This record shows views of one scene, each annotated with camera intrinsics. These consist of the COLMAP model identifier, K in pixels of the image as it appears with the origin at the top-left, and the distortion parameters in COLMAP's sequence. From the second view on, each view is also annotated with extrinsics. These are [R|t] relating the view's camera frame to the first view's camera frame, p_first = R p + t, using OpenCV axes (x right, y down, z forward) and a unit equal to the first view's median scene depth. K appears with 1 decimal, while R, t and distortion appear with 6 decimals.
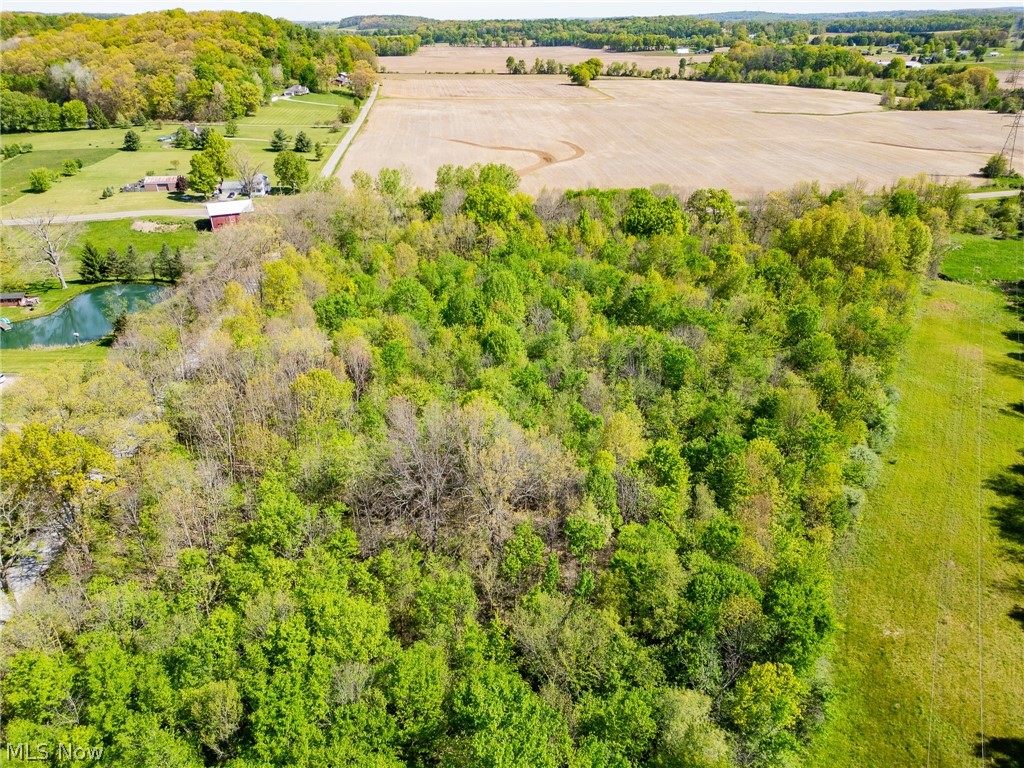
lens RADIAL K [[712.4, 0, 512.0], [0, 712.4, 384.0], [0, 0, 1]] dist [0.072392, -0.059894]
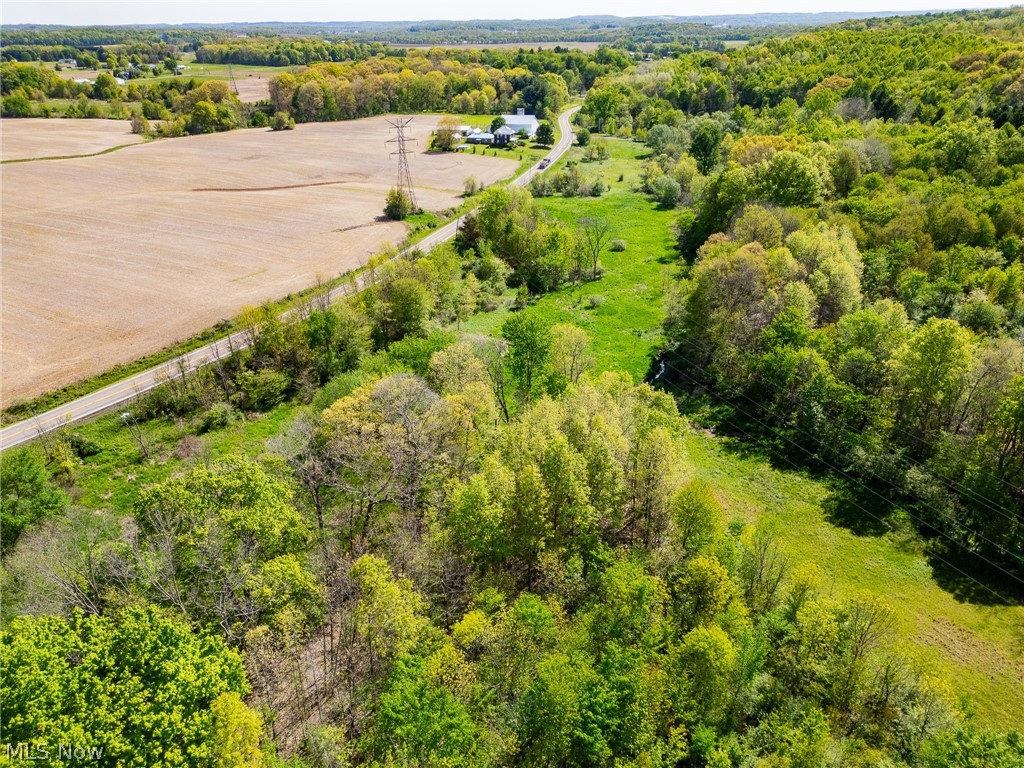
lens RADIAL K [[712.4, 0, 512.0], [0, 712.4, 384.0], [0, 0, 1]] dist [0.072392, -0.059894]
pose [[0.552718, -0.373961, 0.744752, 0.087890], [0.387233, 0.906577, 0.167833, -0.214784], [-0.737938, 0.195628, 0.645892, 0.468668]]
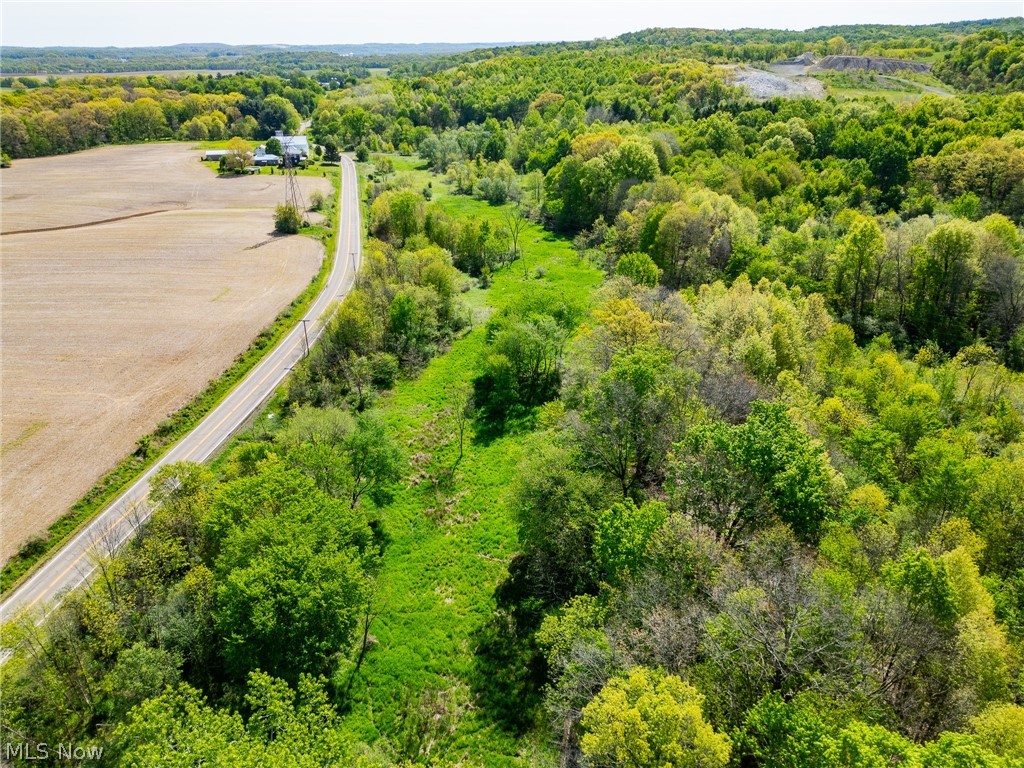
lens RADIAL K [[712.4, 0, 512.0], [0, 712.4, 384.0], [0, 0, 1]] dist [0.072392, -0.059894]
pose [[0.104296, -0.419105, 0.901928, -0.103018], [0.467075, 0.821283, 0.327620, -0.308180], [-0.878045, 0.387099, 0.281410, 0.663033]]
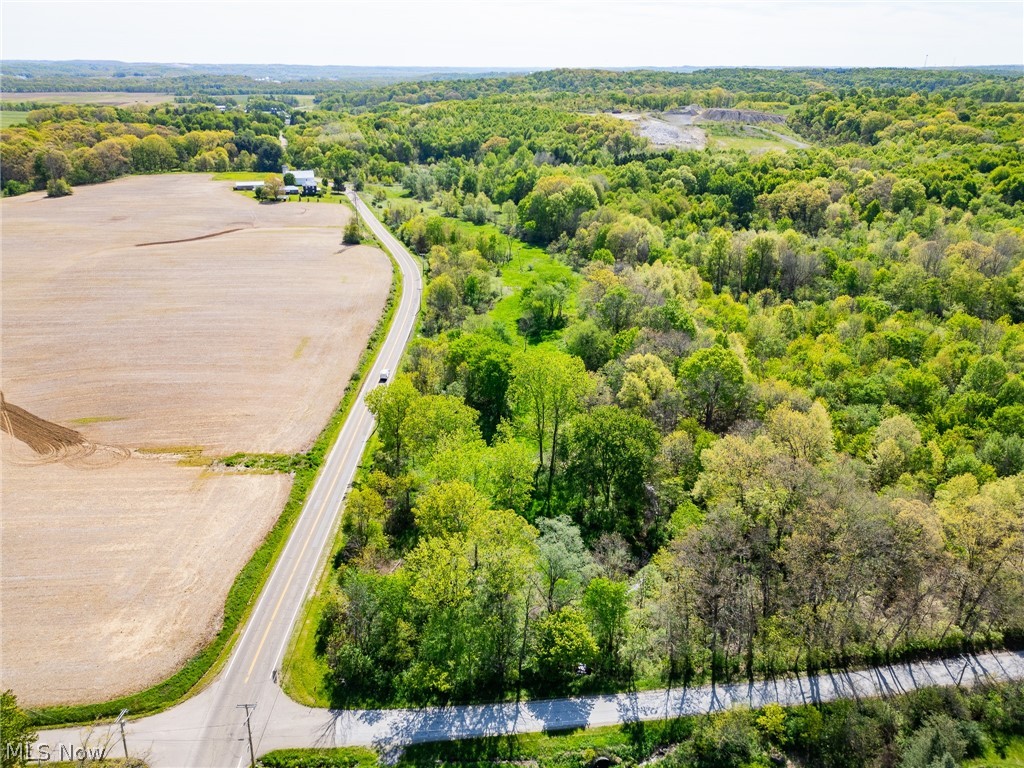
lens RADIAL K [[712.4, 0, 512.0], [0, 712.4, 384.0], [0, 0, 1]] dist [0.072392, -0.059894]
pose [[-0.017492, -0.395006, 0.918512, -0.518489], [0.449271, 0.817583, 0.360158, -0.421532], [-0.893224, 0.418960, 0.163164, 0.717563]]
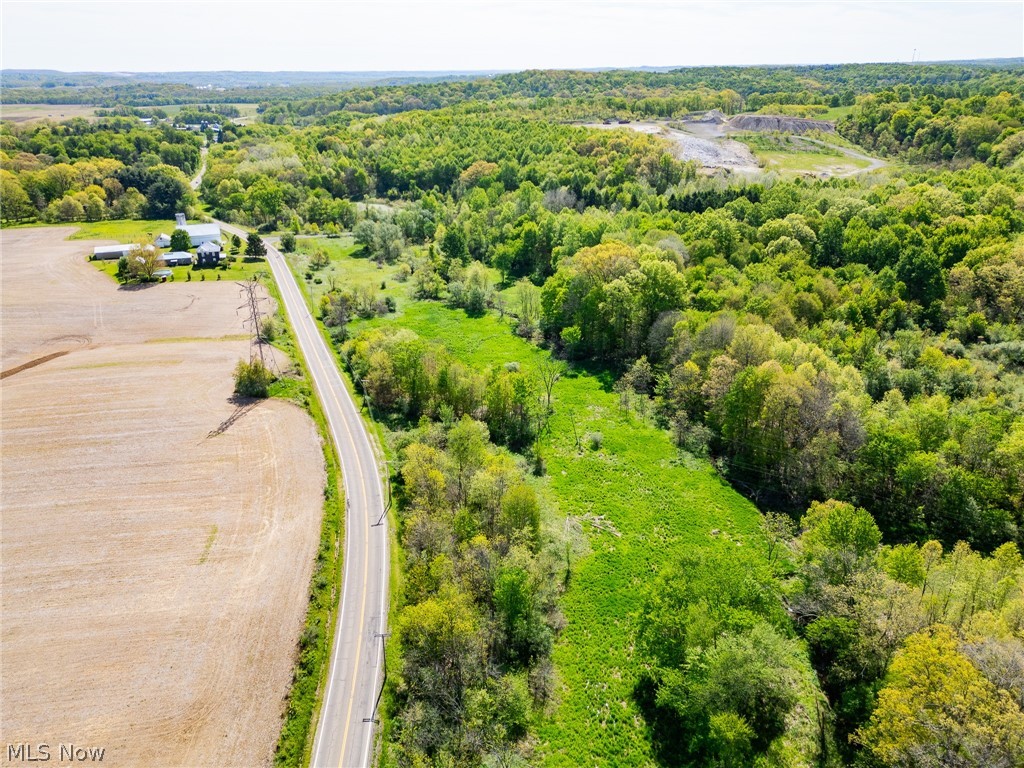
lens RADIAL K [[712.4, 0, 512.0], [0, 712.4, 384.0], [0, 0, 1]] dist [0.072392, -0.059894]
pose [[-0.072727, -0.390374, 0.917779, 0.083990], [0.462803, 0.801936, 0.377774, -0.446033], [-0.883473, 0.452225, 0.122343, 0.766531]]
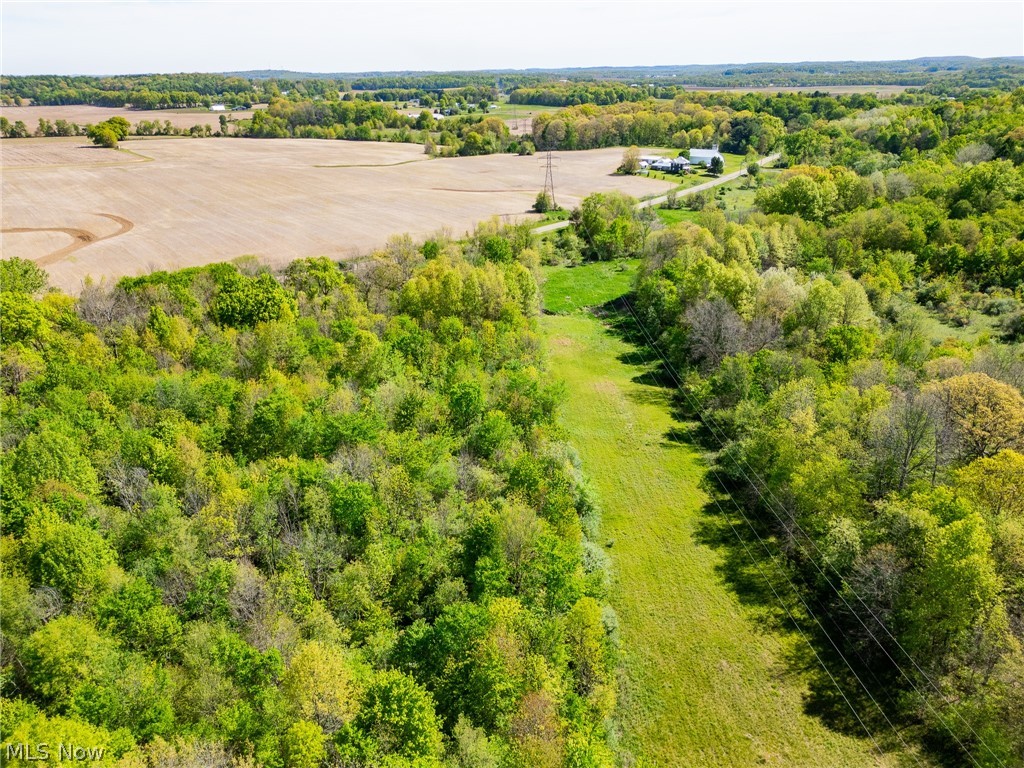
lens RADIAL K [[712.4, 0, 512.0], [0, 712.4, 384.0], [0, 0, 1]] dist [0.072392, -0.059894]
pose [[0.838075, -0.220874, 0.498843, 0.011402], [0.253175, 0.967416, 0.003002, -0.044683], [-0.483252, 0.123779, 0.866687, 0.104130]]
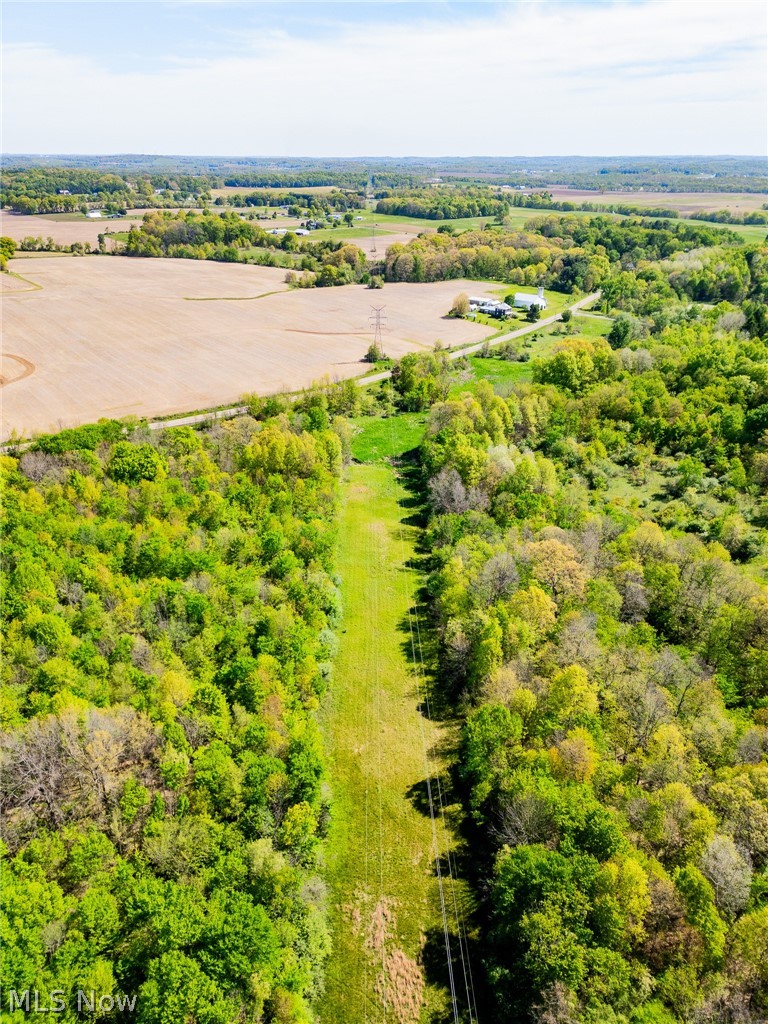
lens RADIAL K [[712.4, 0, 382.2], [0, 712.4, 513.9], [0, 0, 1]] dist [0.072392, -0.059894]
pose [[0.844099, -0.227282, 0.485634, -0.037176], [0.231531, 0.971426, 0.052205, -0.077425], [-0.483622, 0.068373, 0.872602, -0.154981]]
